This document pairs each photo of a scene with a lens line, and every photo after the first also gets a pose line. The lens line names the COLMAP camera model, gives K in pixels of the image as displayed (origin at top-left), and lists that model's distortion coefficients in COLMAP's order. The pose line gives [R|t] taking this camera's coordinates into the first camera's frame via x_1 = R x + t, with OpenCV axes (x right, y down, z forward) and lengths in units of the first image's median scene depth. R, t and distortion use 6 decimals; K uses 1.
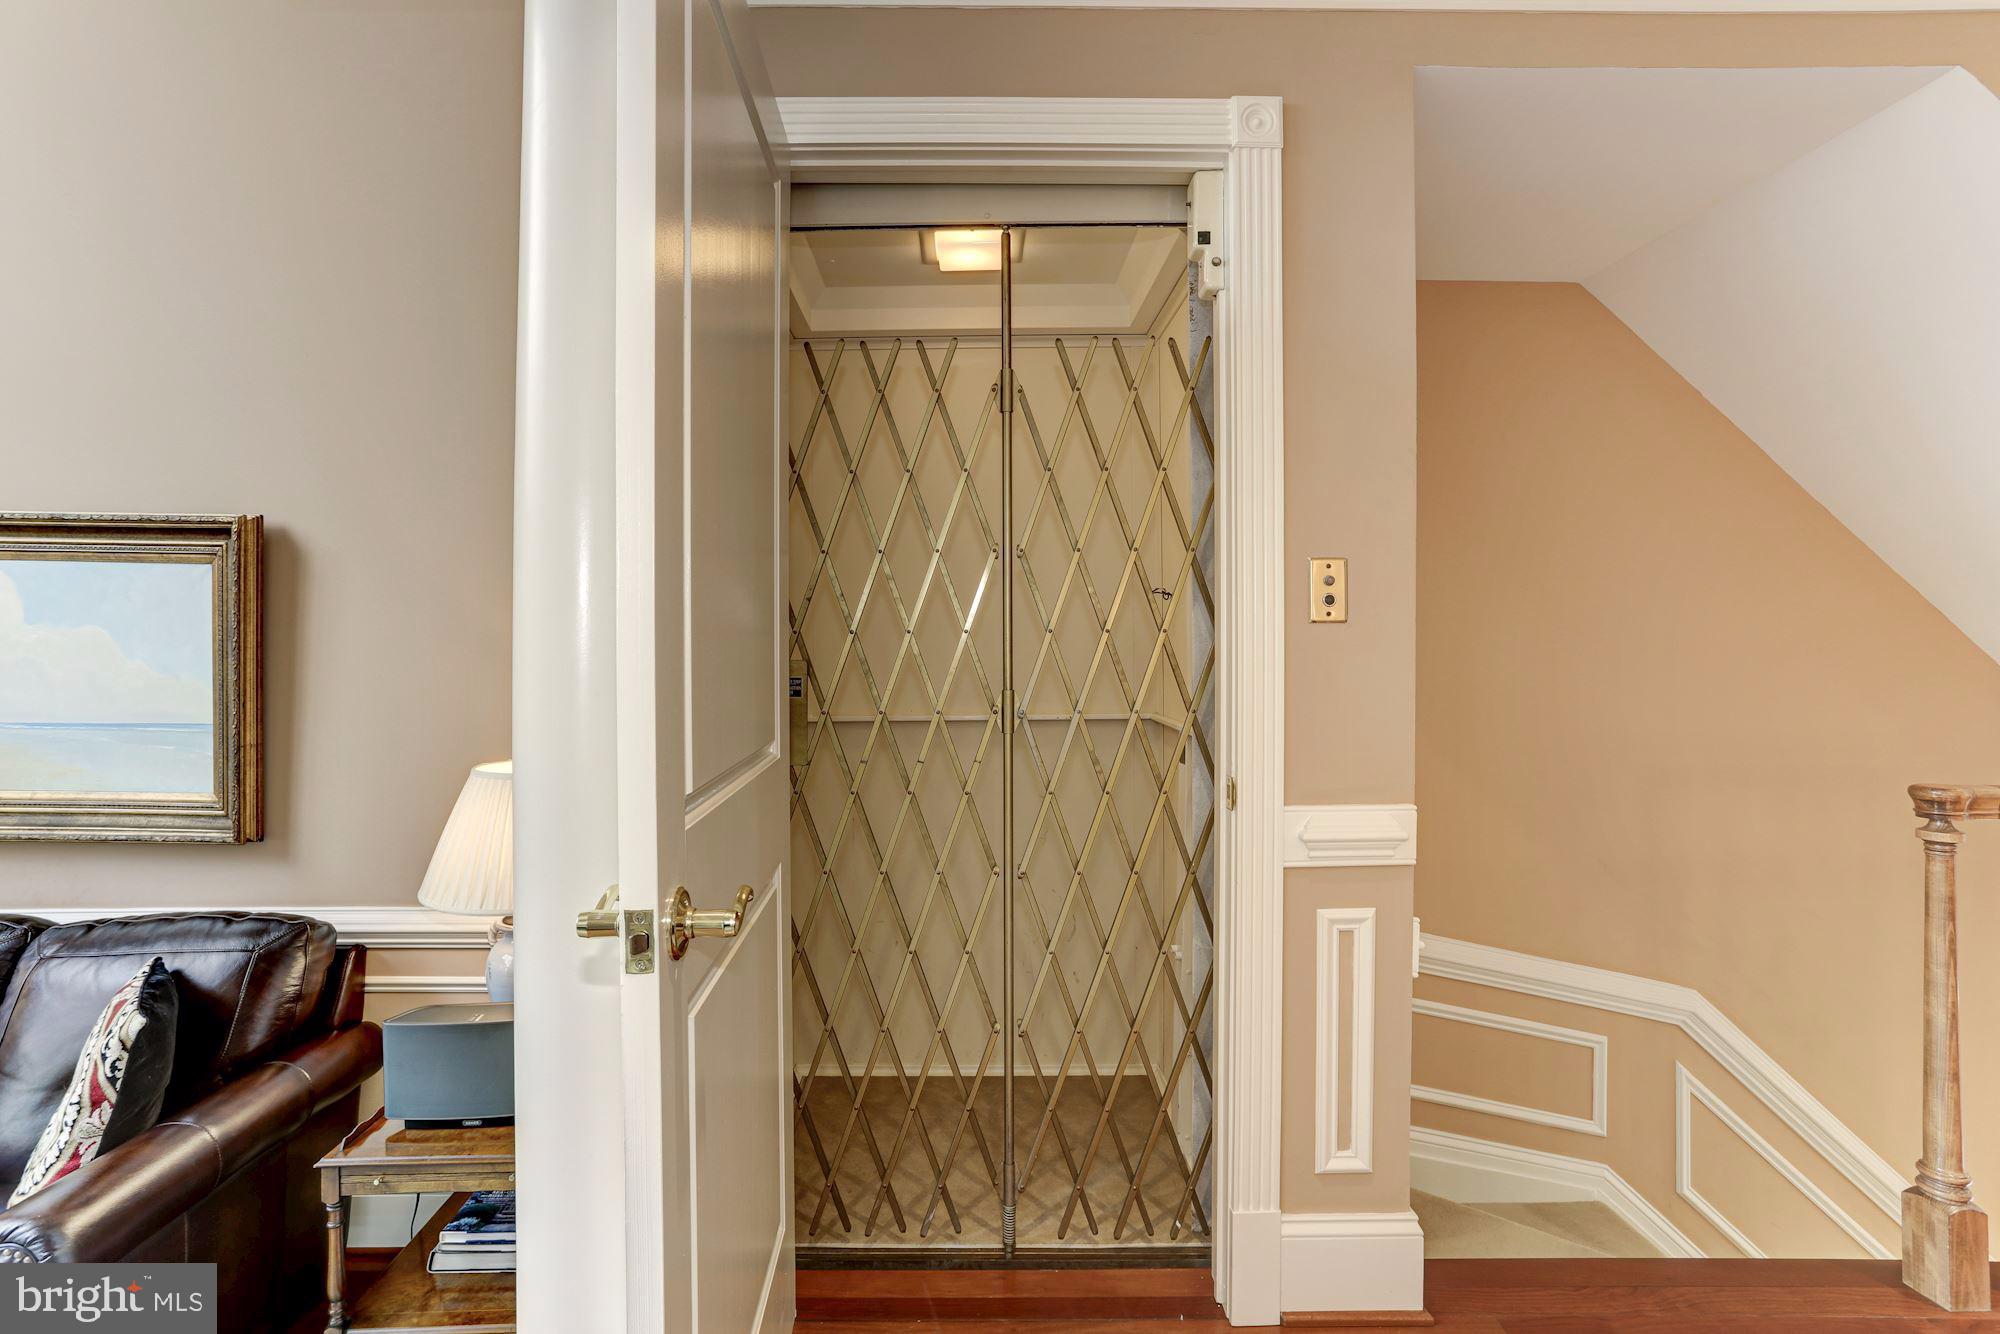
lens RADIAL K [[977.5, 0, 941.6], [0, 977.5, 659.0], [0, 0, 1]] dist [-0.051428, 0.024638]
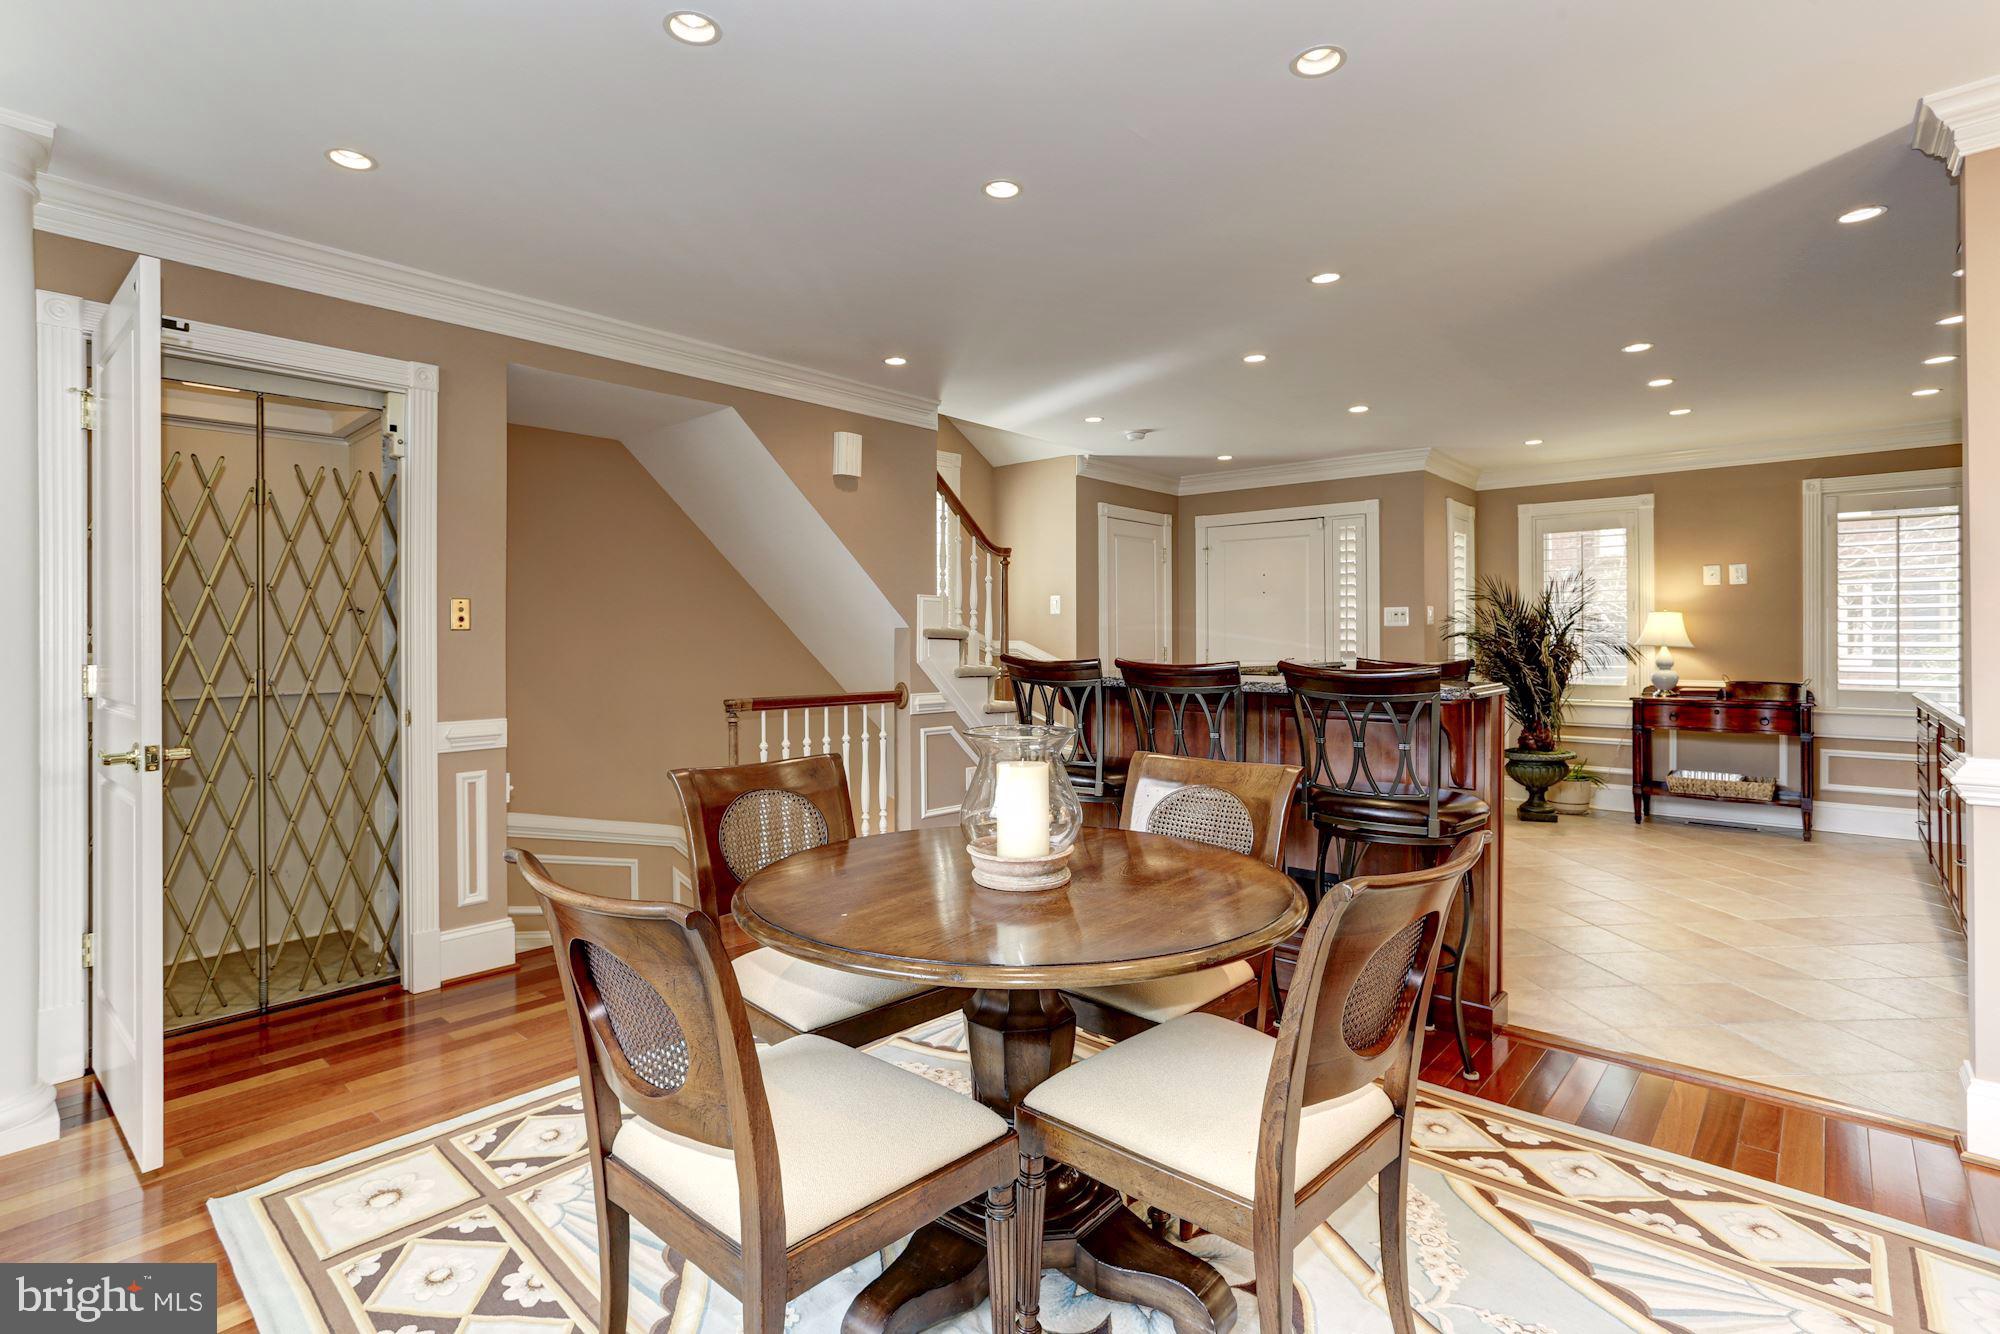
lens RADIAL K [[973.5, 0, 982.5], [0, 973.5, 637.4], [0, 0, 1]] dist [-0.046051, 0.025763]
pose [[0.668569, -0.000129, 0.743650, -0.350980], [0.008372, 0.999938, -0.007353, 0.001080], [-0.743603, 0.011142, 0.668529, -1.102231]]
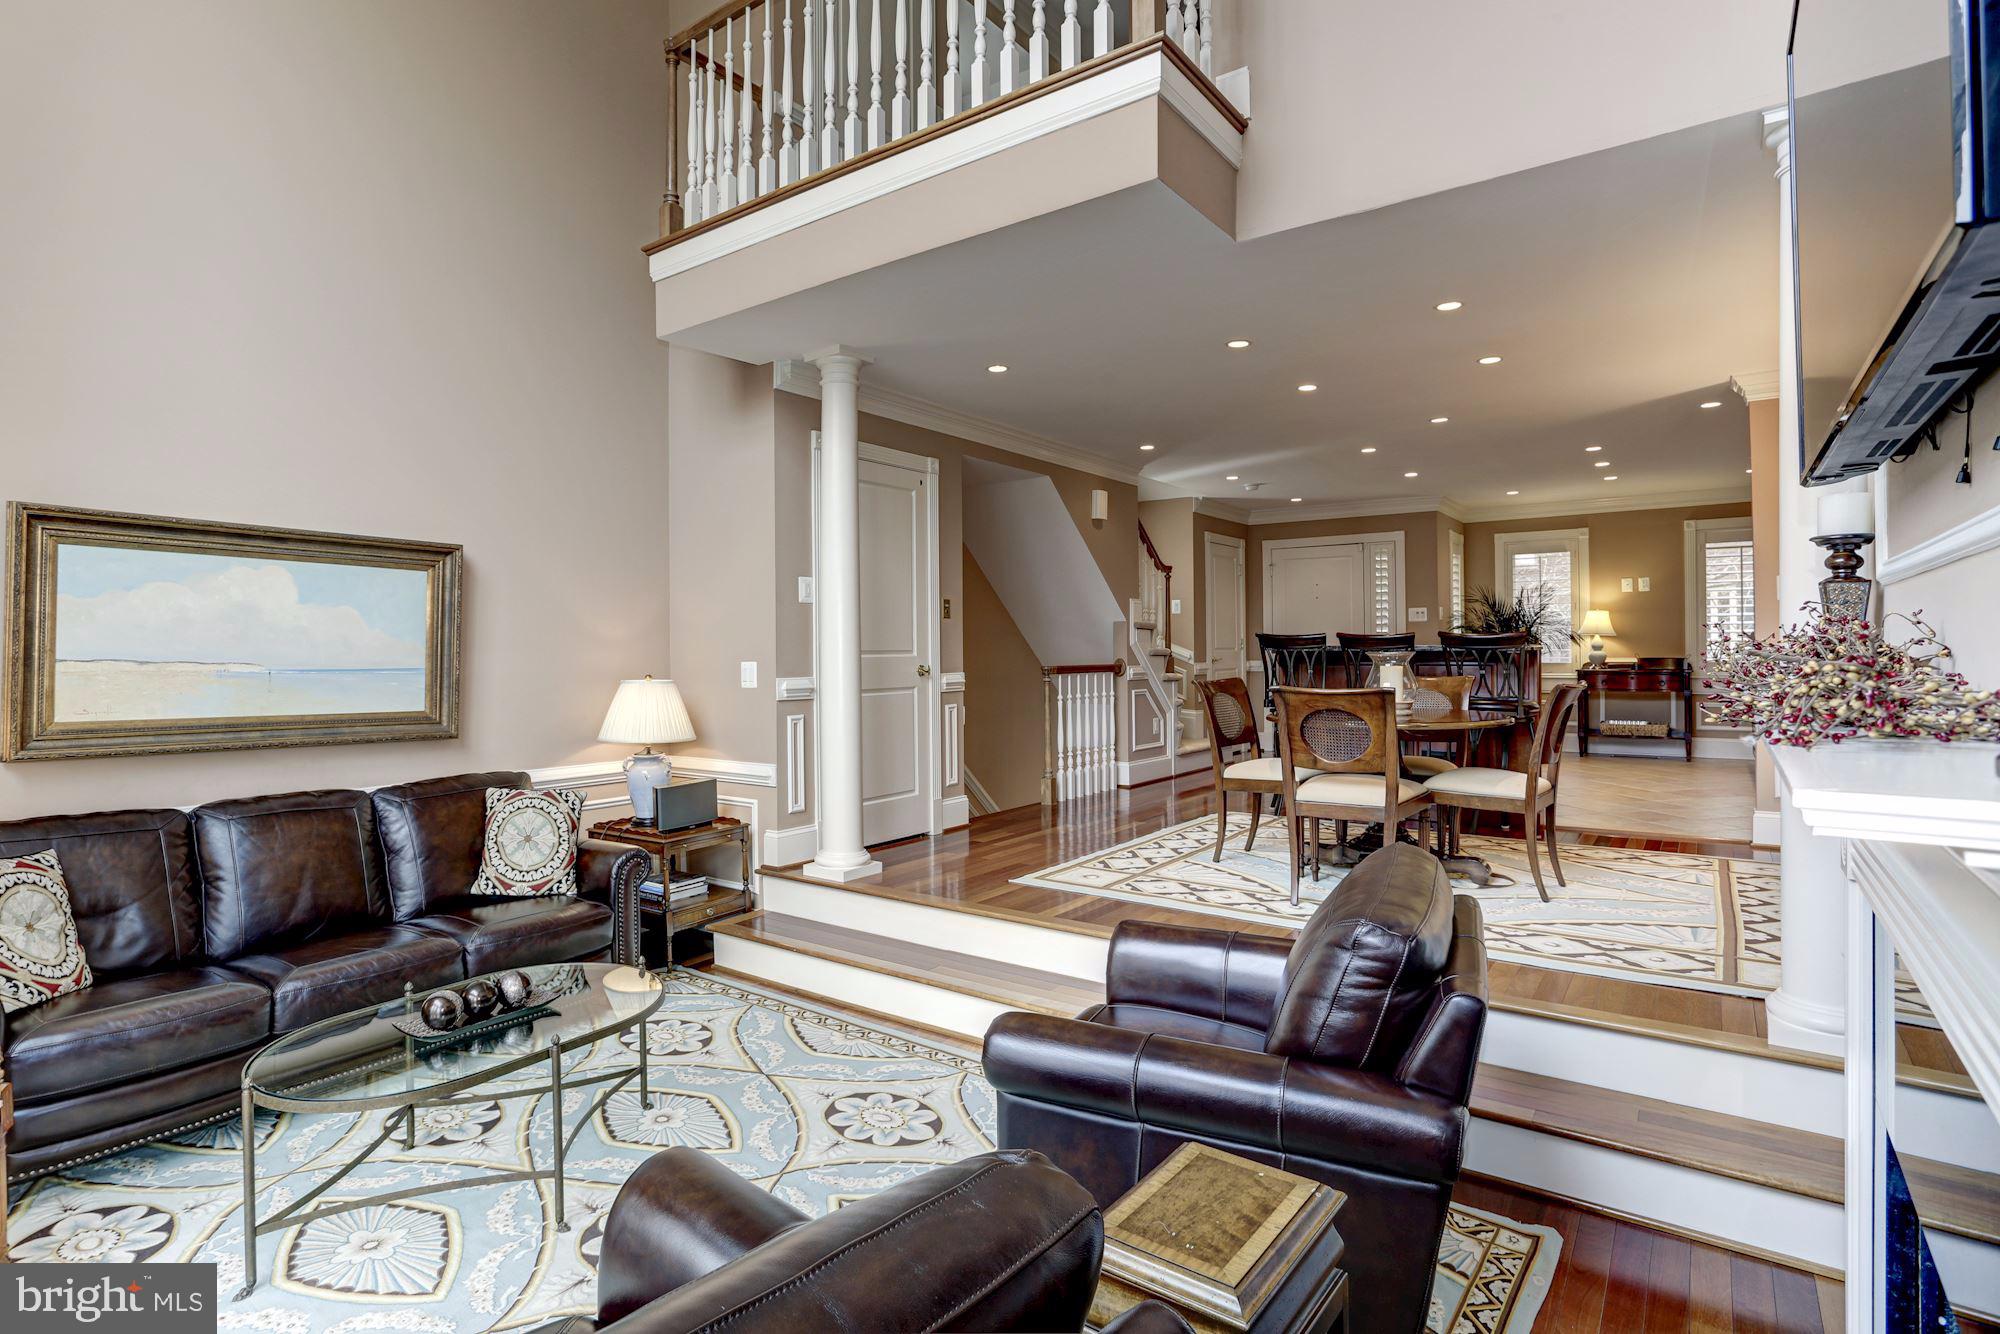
lens RADIAL K [[1023.4, 0, 971.9], [0, 1023.4, 650.2], [0, 0, 1]] dist [-0.065477, 0.033696]
pose [[0.597517, -0.004677, 0.801843, -2.283737], [0.016317, 0.999847, -0.006327, 0.091648], [-0.801691, 0.016864, 0.597501, -1.129822]]
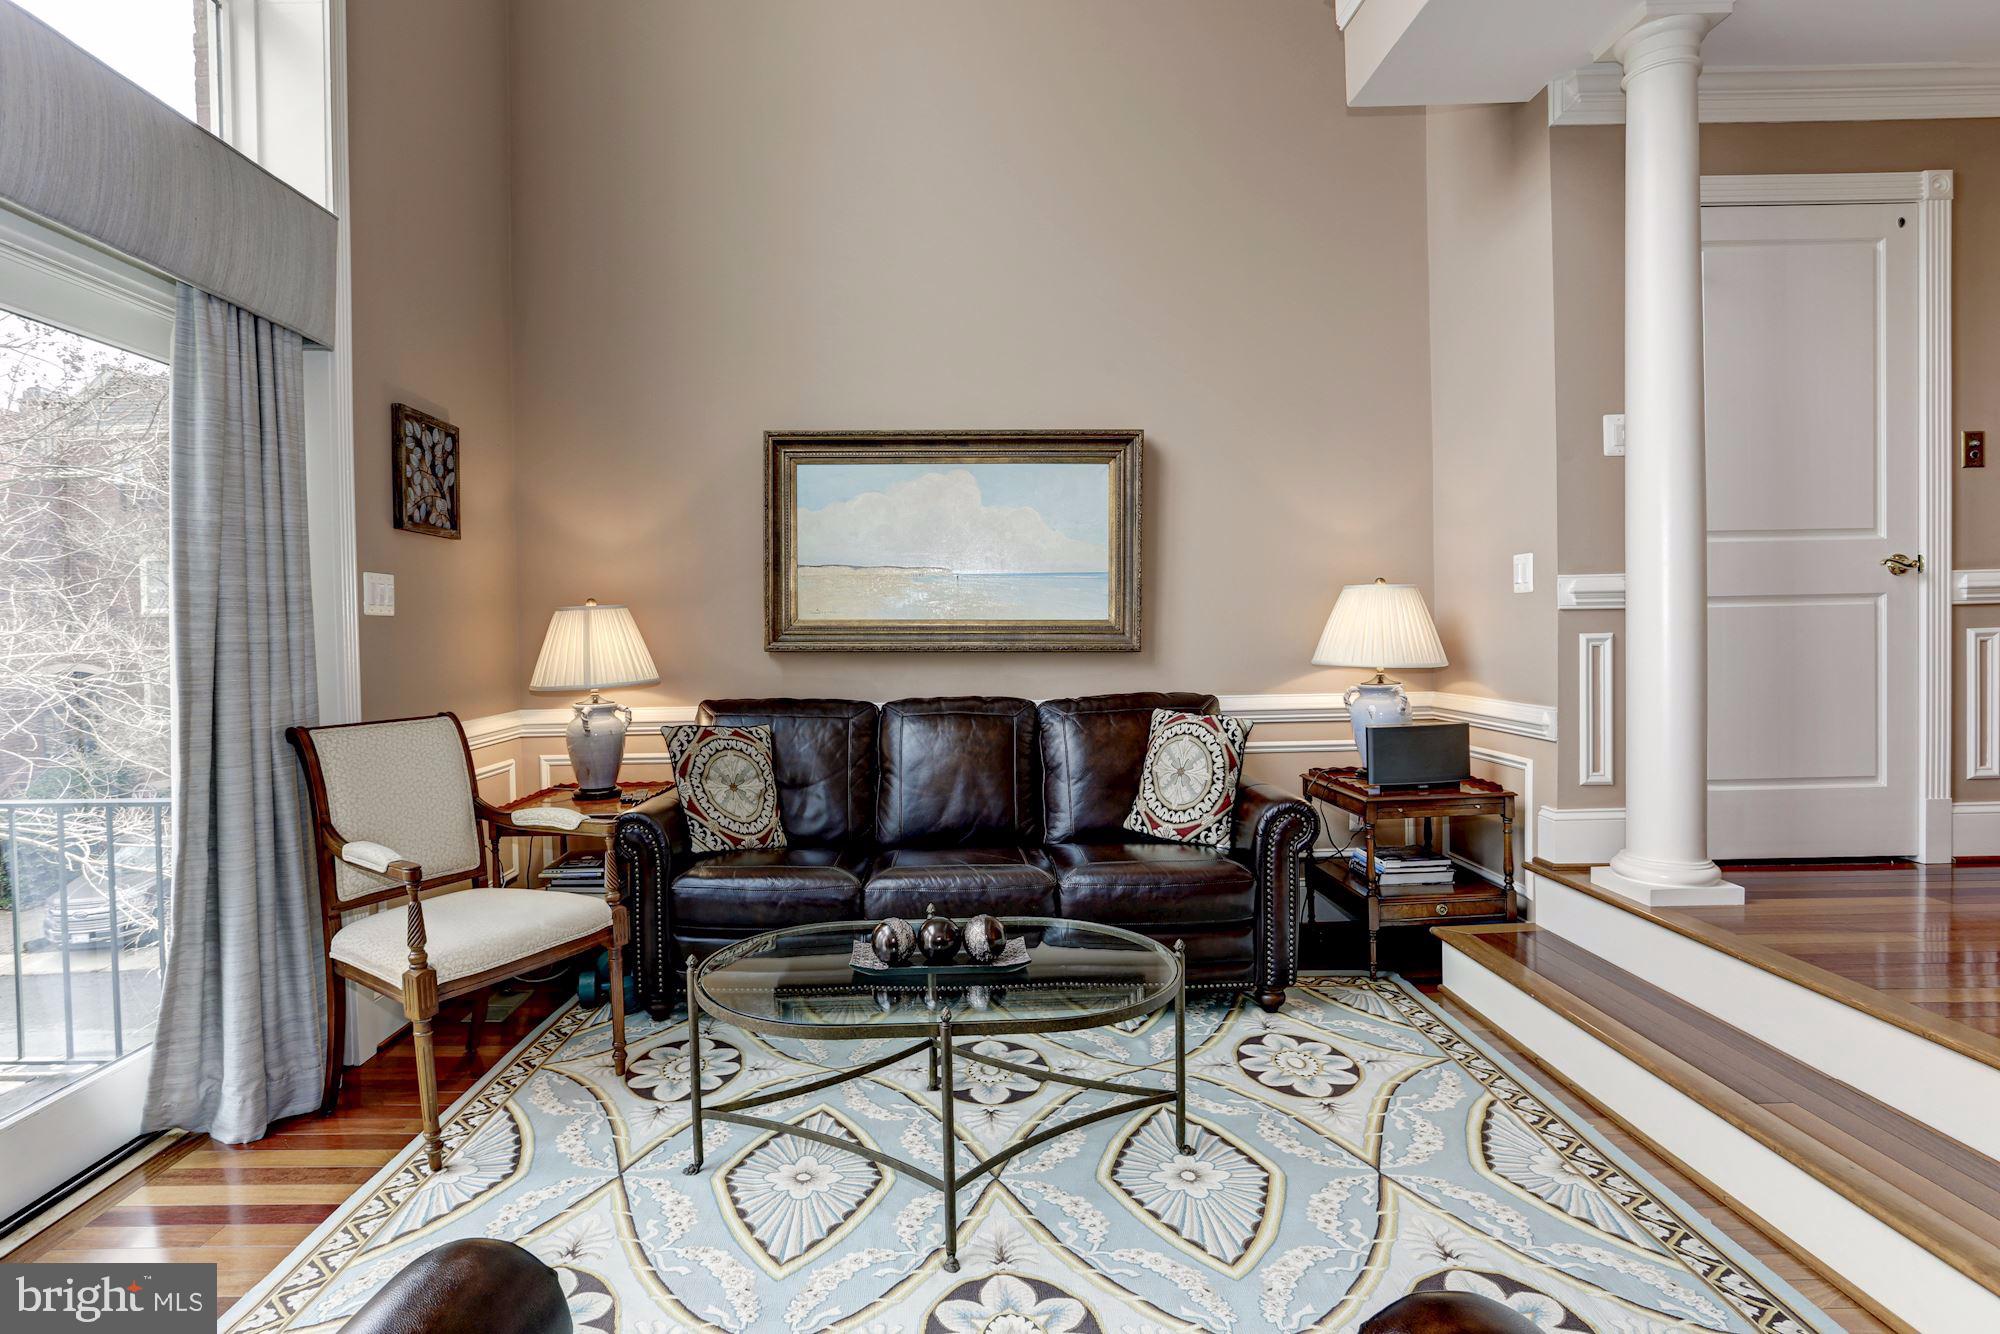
lens RADIAL K [[1023.4, 0, 971.9], [0, 1023.4, 650.2], [0, 0, 1]] dist [-0.065477, 0.033696]
pose [[0.999667, -0.015070, -0.020925, -1.359987], [0.015305, 0.999821, 0.011133, 0.241113], [0.020753, -0.011450, 0.999719, -0.838044]]
